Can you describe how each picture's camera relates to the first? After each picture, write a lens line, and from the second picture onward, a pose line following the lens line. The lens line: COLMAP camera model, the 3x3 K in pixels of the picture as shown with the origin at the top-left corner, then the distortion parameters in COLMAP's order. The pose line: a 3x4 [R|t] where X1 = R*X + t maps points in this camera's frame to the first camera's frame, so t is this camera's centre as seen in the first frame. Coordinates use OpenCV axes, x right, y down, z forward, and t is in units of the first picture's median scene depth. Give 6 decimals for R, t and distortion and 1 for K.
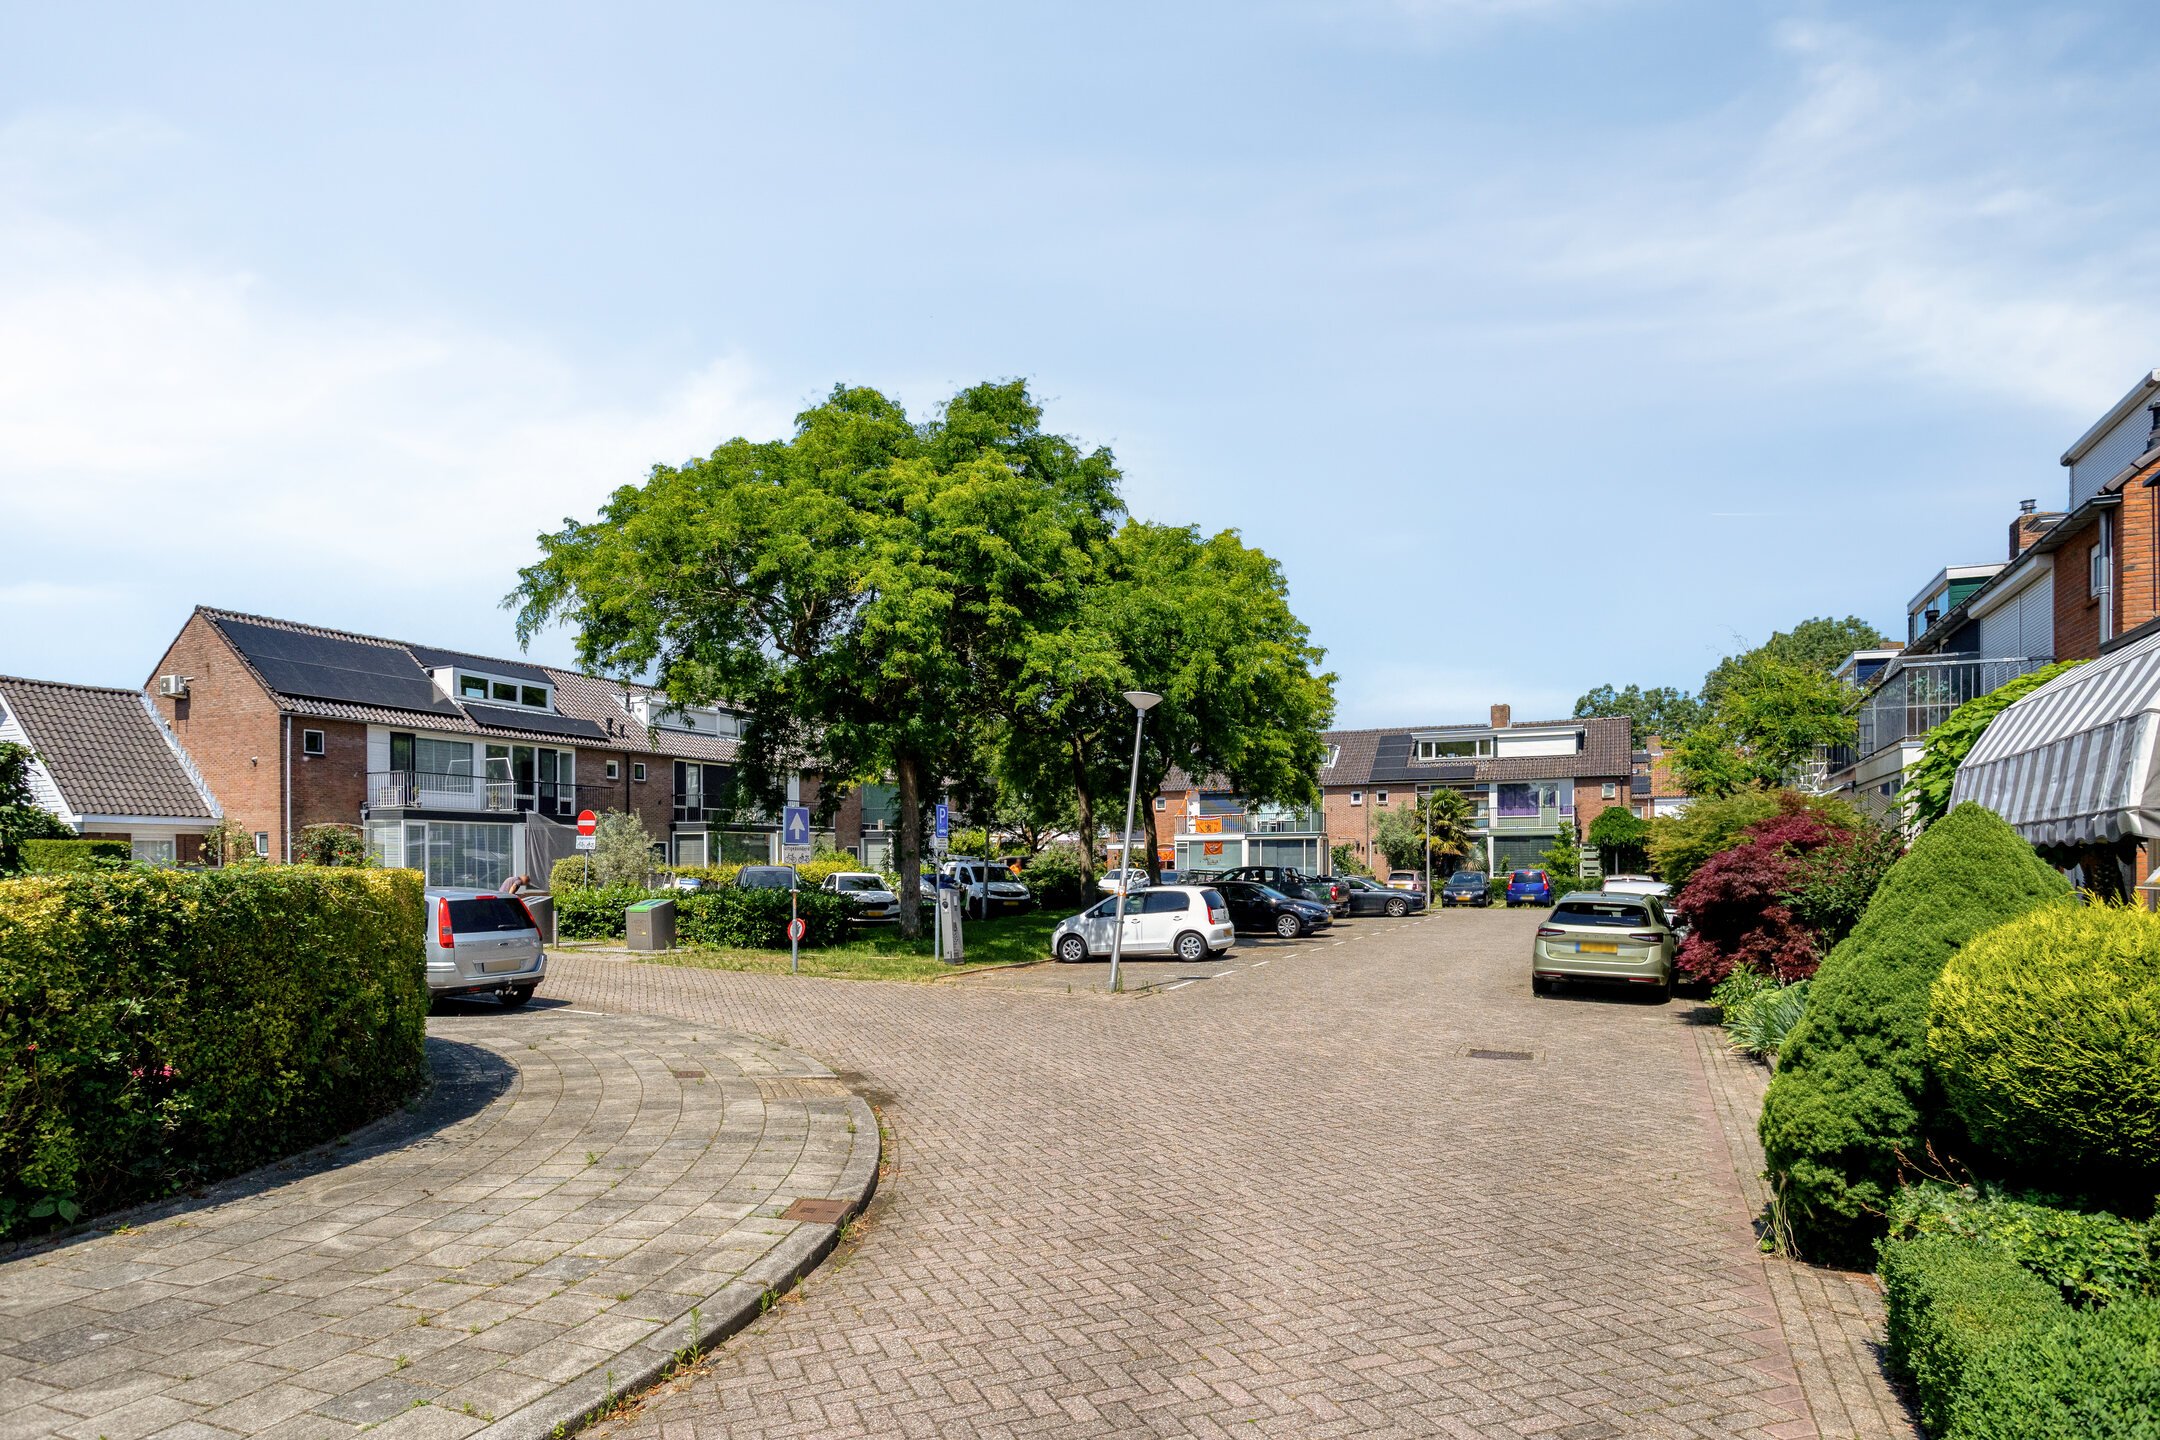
lens RADIAL K [[1190.1, 0, 1079.2], [0, 1190.1, 711.8], [0, 0, 1]] dist [-0.036621, 0.027659]
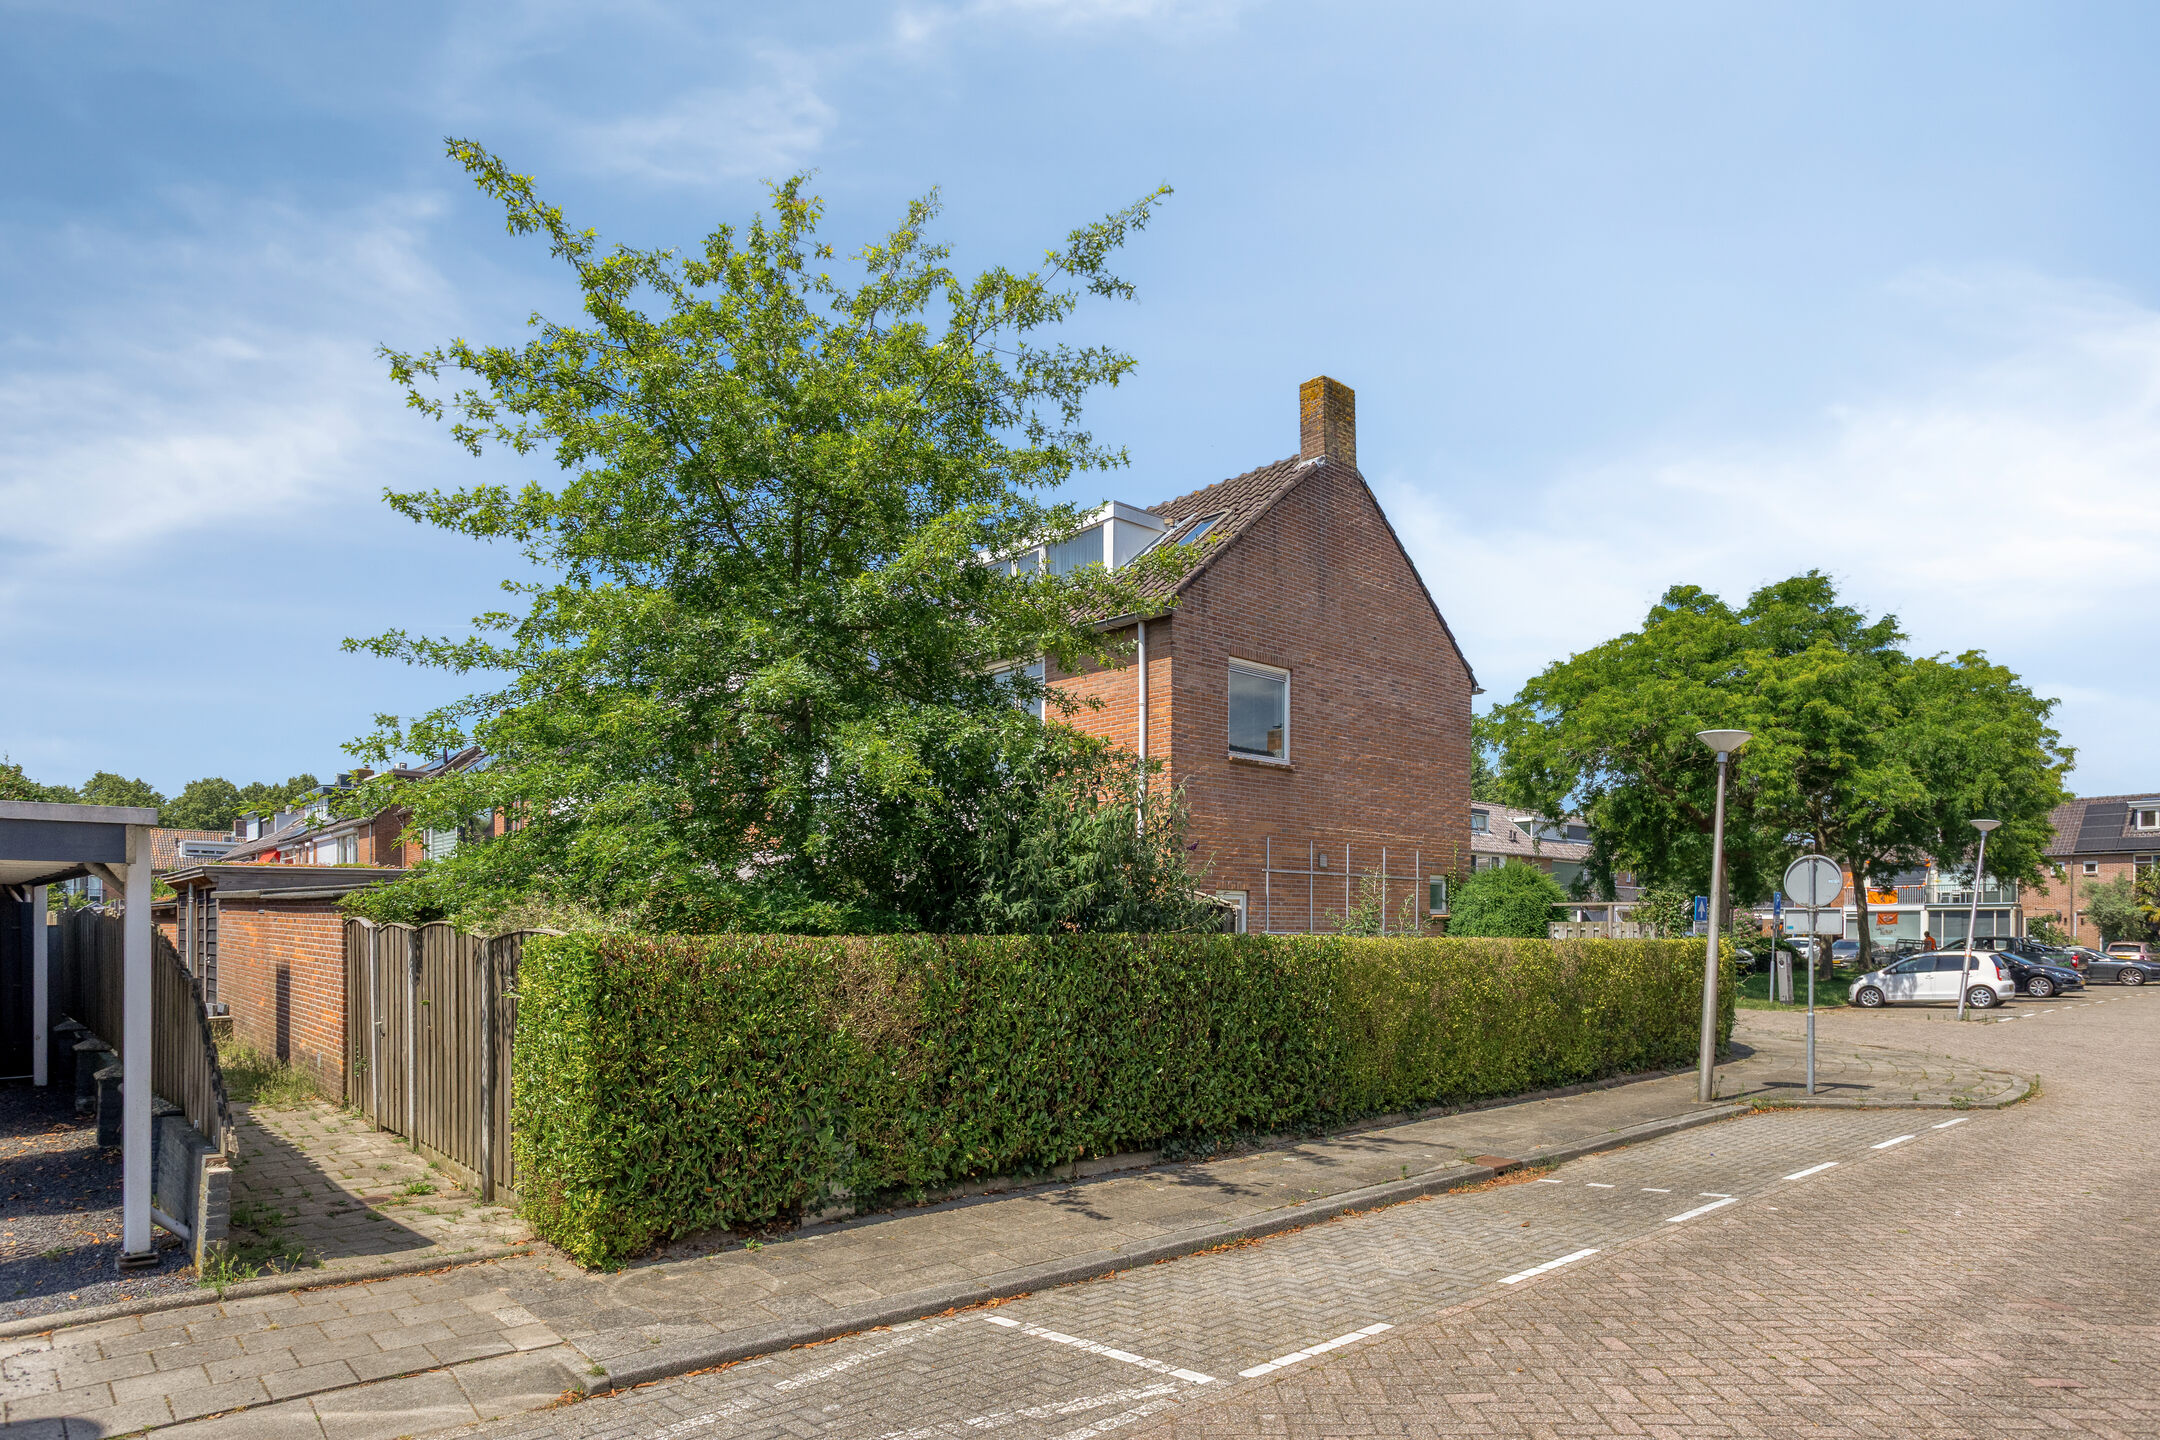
lens RADIAL K [[1273.9, 0, 1079.0], [0, 1273.9, 855.5], [0, 0, 1]] dist [-0.050360, 0.037876]
pose [[0.924301, -0.014864, -0.381374, -0.291681], [0.041124, 0.997303, 0.060797, -0.084386], [0.379441, -0.071878, 0.922420, -0.644320]]
